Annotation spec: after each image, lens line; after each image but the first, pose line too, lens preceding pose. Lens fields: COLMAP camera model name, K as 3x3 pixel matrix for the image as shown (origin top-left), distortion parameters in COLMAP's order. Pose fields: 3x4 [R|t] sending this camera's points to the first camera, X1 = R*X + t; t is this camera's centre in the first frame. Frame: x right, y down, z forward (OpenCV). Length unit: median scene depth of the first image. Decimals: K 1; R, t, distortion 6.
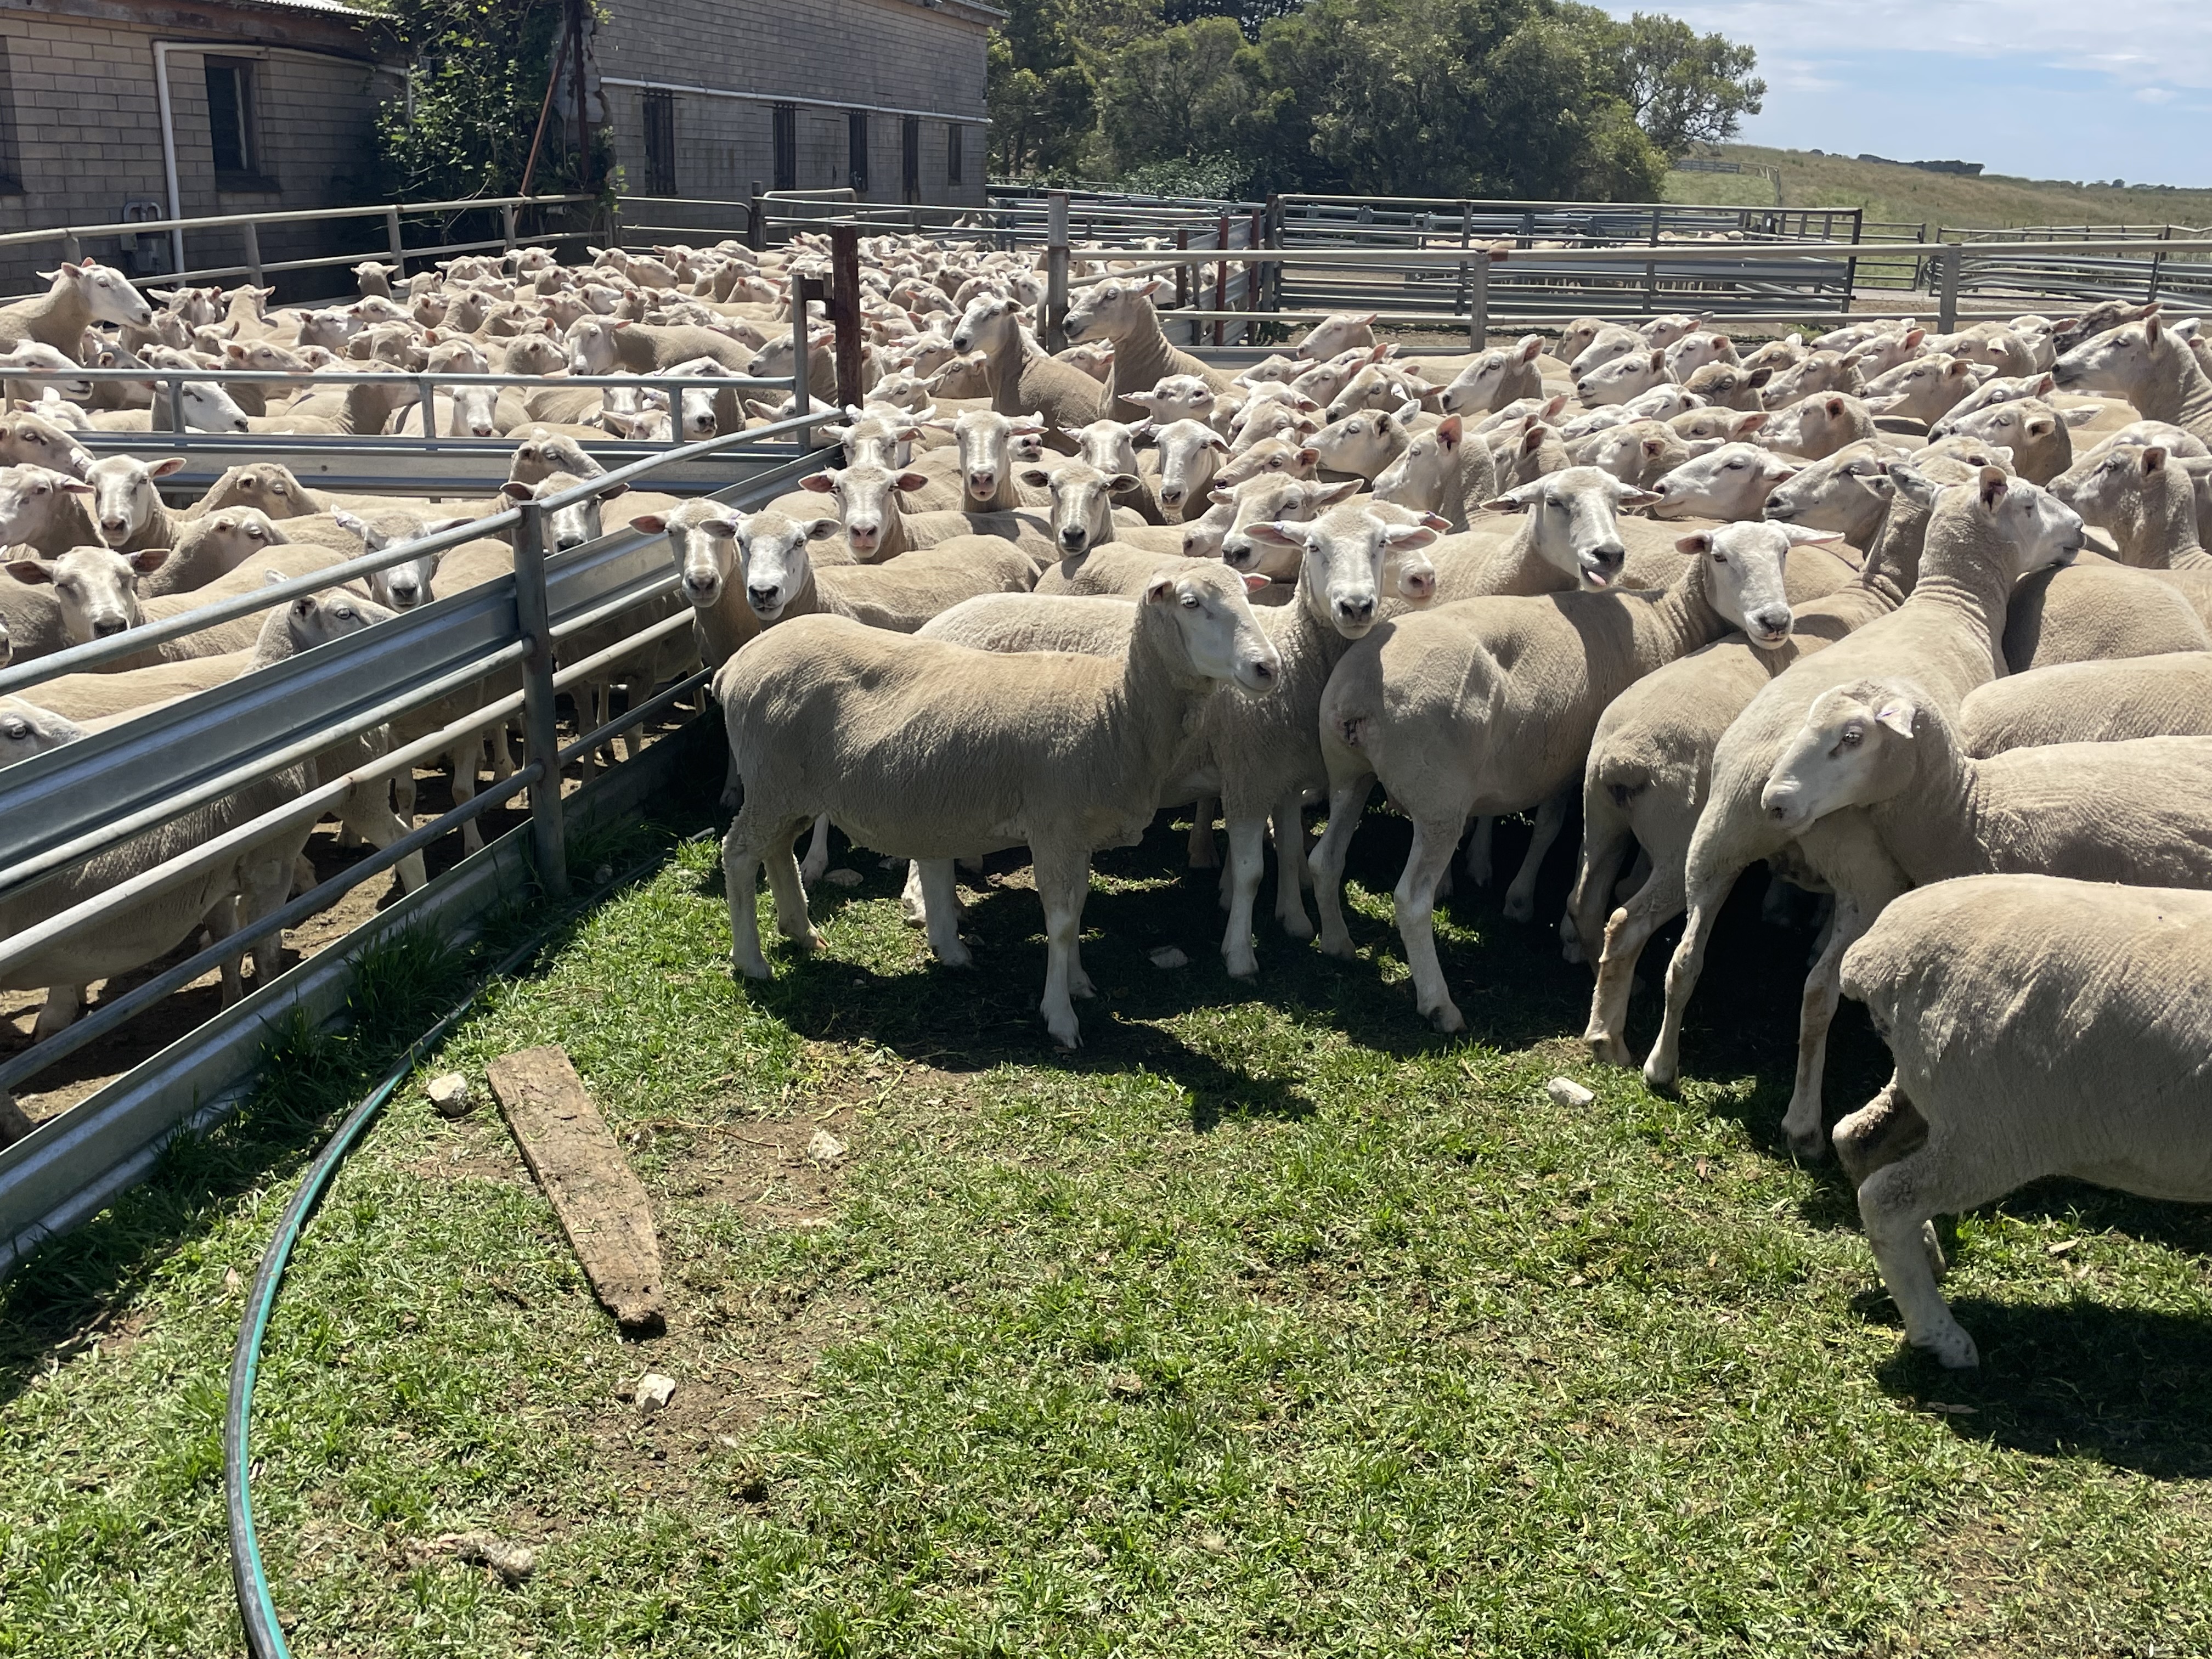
lens RADIAL K [[2101.1, 0, 1095.8], [0, 2101.1, 804.5], [0, 0, 1]] dist [0.092569, -0.137357]
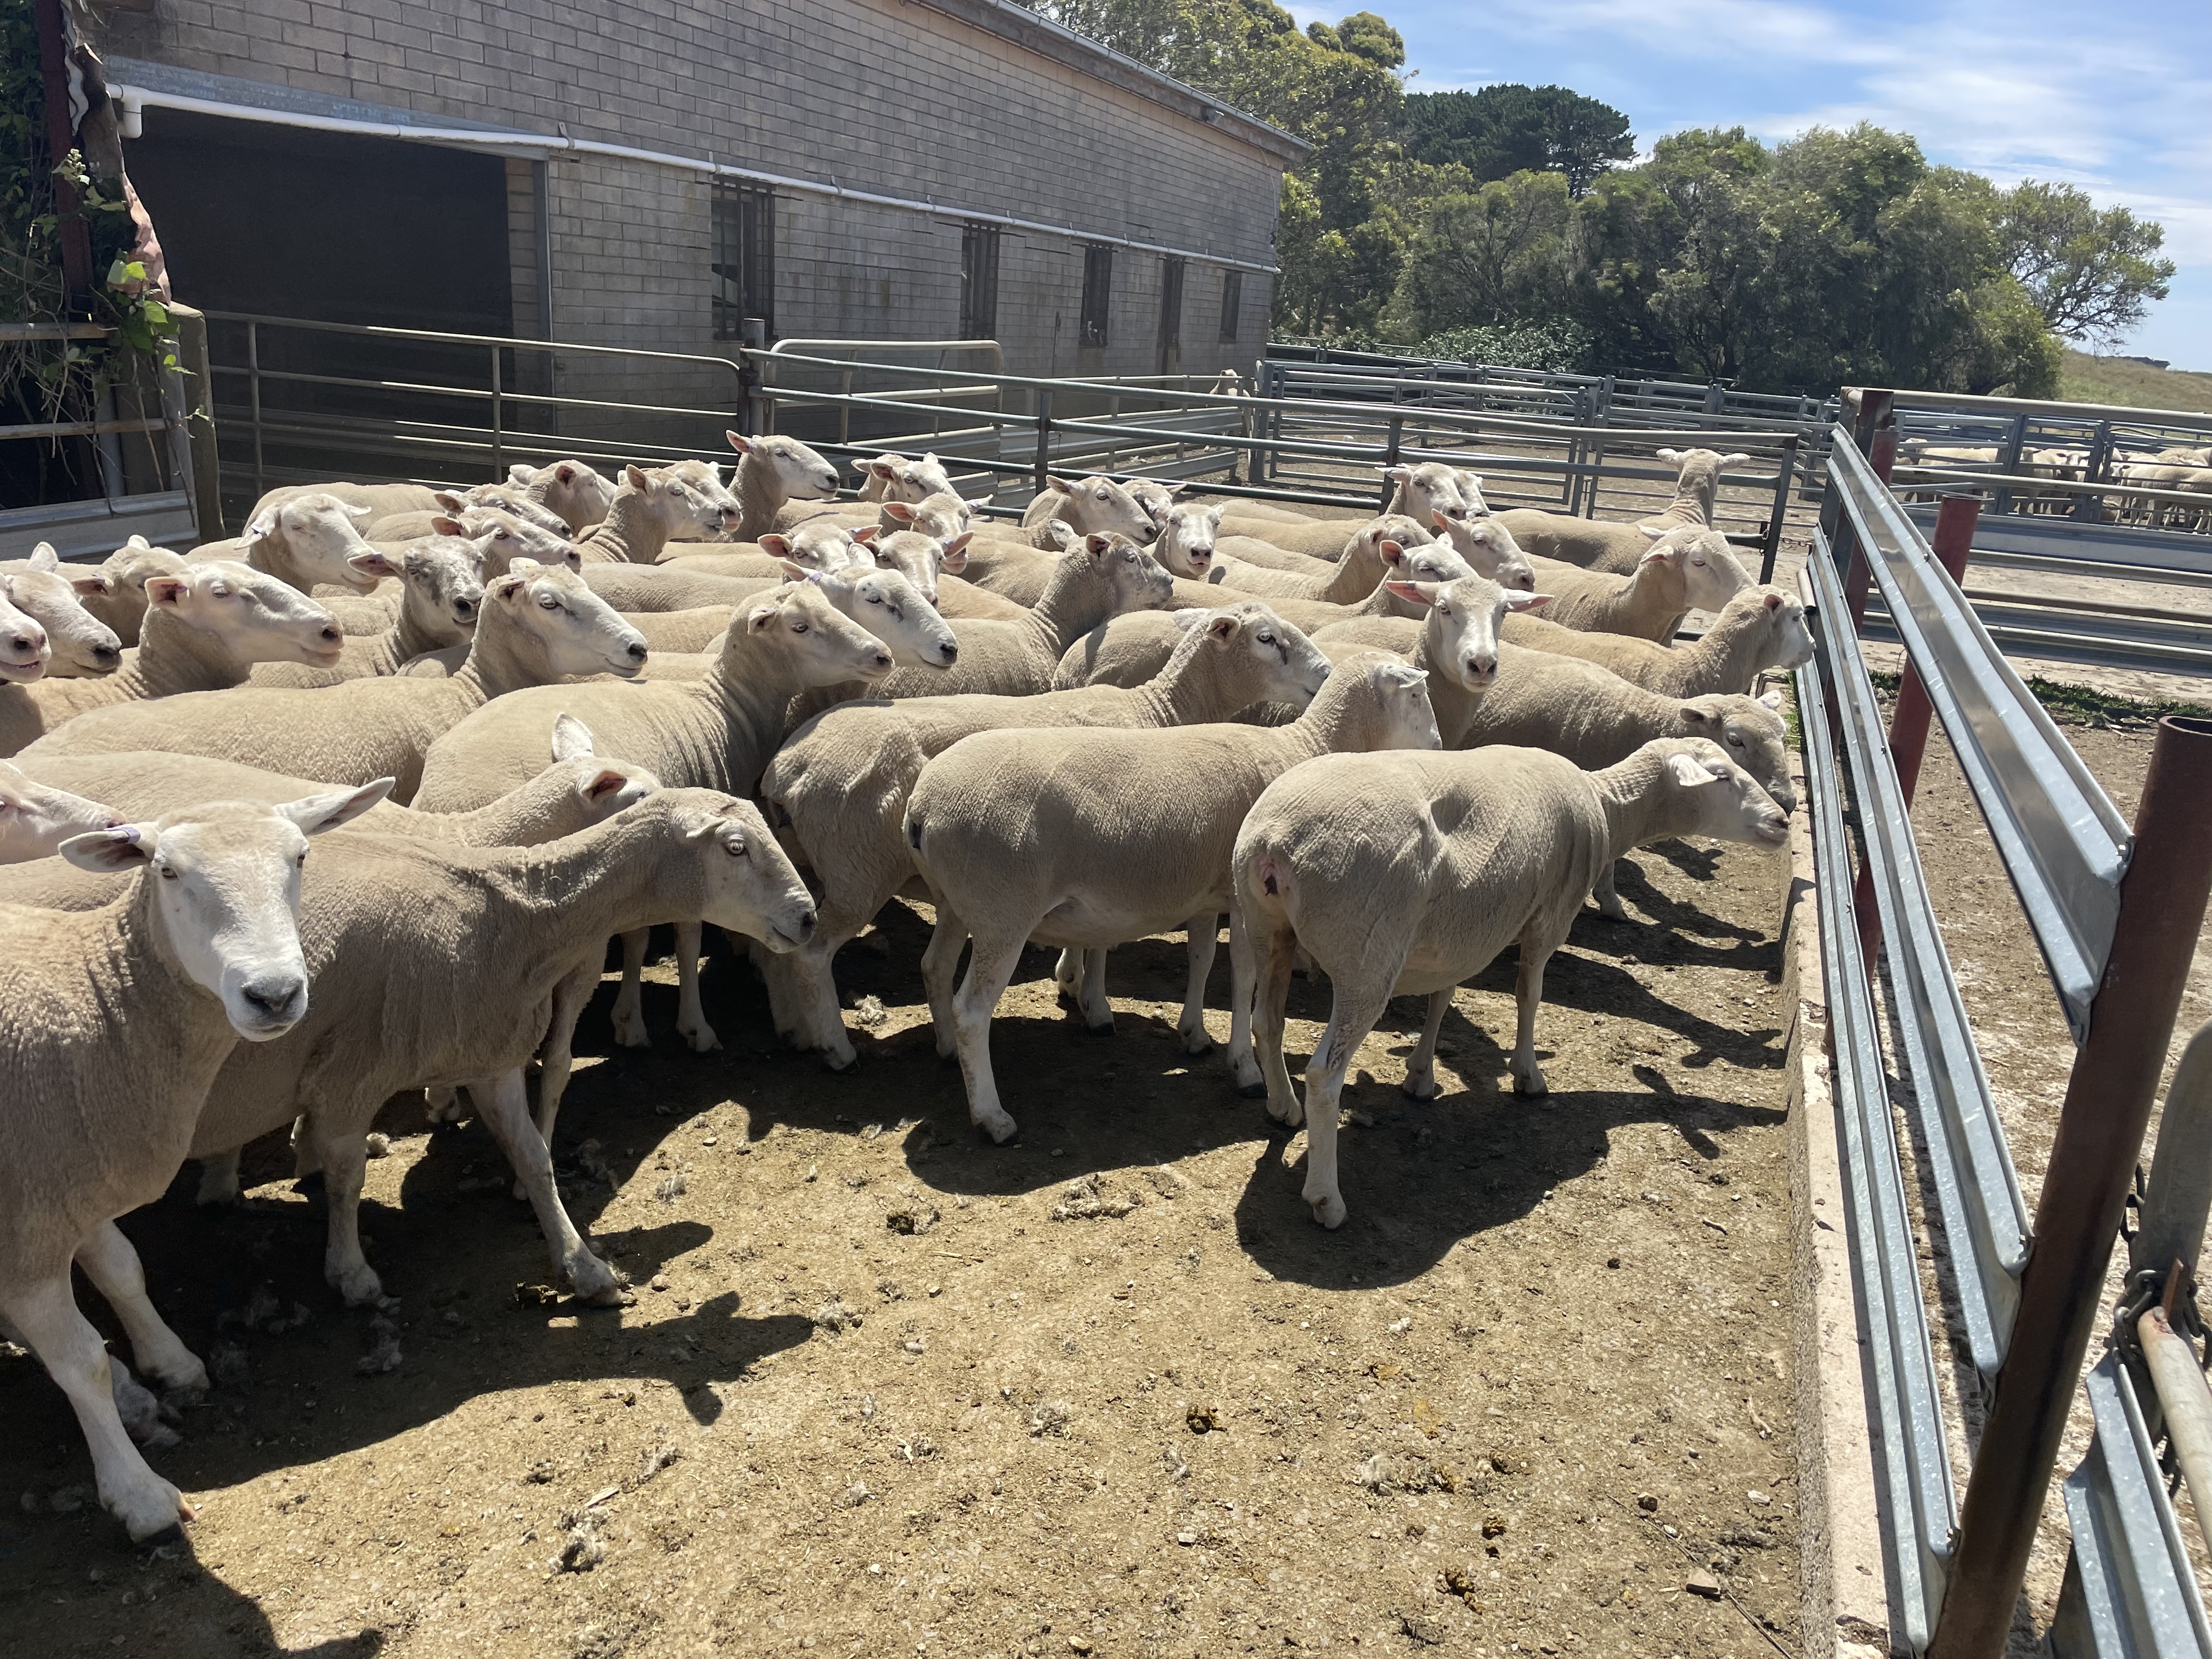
lens RADIAL K [[1750.9, 0, 1110.1], [0, 1750.9, 728.0], [0, 0, 1]] dist [0.139496, -0.154915]
pose [[0.987464, 0.075350, -0.138695, -0.005607], [-0.084586, 0.994489, -0.061938, -0.104345], [0.133264, 0.072894, 0.988396, 0.350708]]
